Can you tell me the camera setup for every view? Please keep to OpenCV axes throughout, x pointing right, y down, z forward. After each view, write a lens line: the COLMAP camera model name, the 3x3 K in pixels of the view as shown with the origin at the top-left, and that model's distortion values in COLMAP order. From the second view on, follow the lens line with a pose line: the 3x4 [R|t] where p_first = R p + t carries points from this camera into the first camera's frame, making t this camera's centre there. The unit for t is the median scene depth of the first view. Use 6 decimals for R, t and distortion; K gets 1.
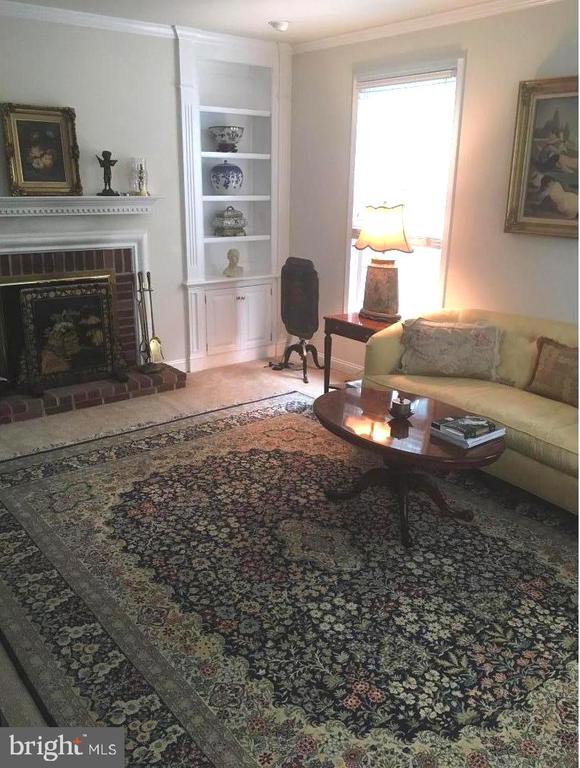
lens RADIAL K [[647.7, 0, 287.7], [0, 647.7, 381.2], [0, 0, 1]] dist [0.059406, -0.060130]
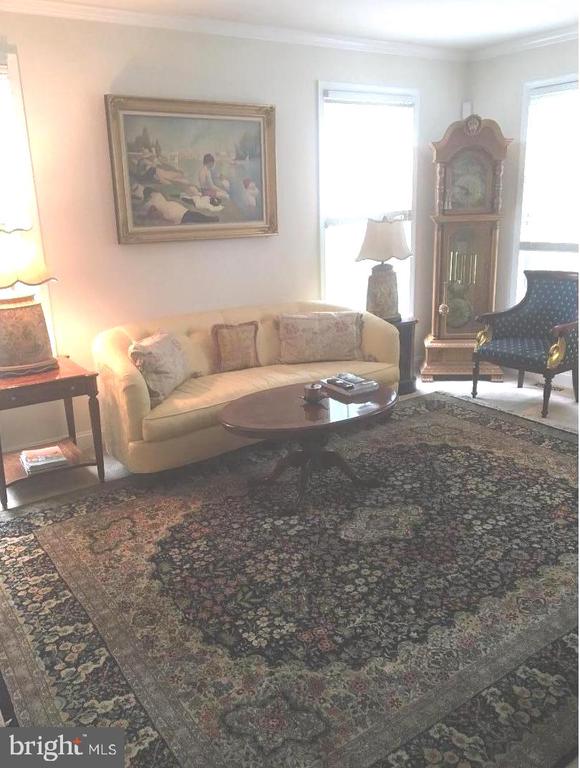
lens RADIAL K [[647.7, 0, 288.5], [0, 647.7, 385.4], [0, 0, 1]] dist [0.059406, -0.060130]
pose [[0.064262, -0.299347, 0.951978, -0.728631], [0.331322, 0.906238, 0.262599, -0.228515], [-0.941327, 0.298536, 0.157417, 0.726497]]
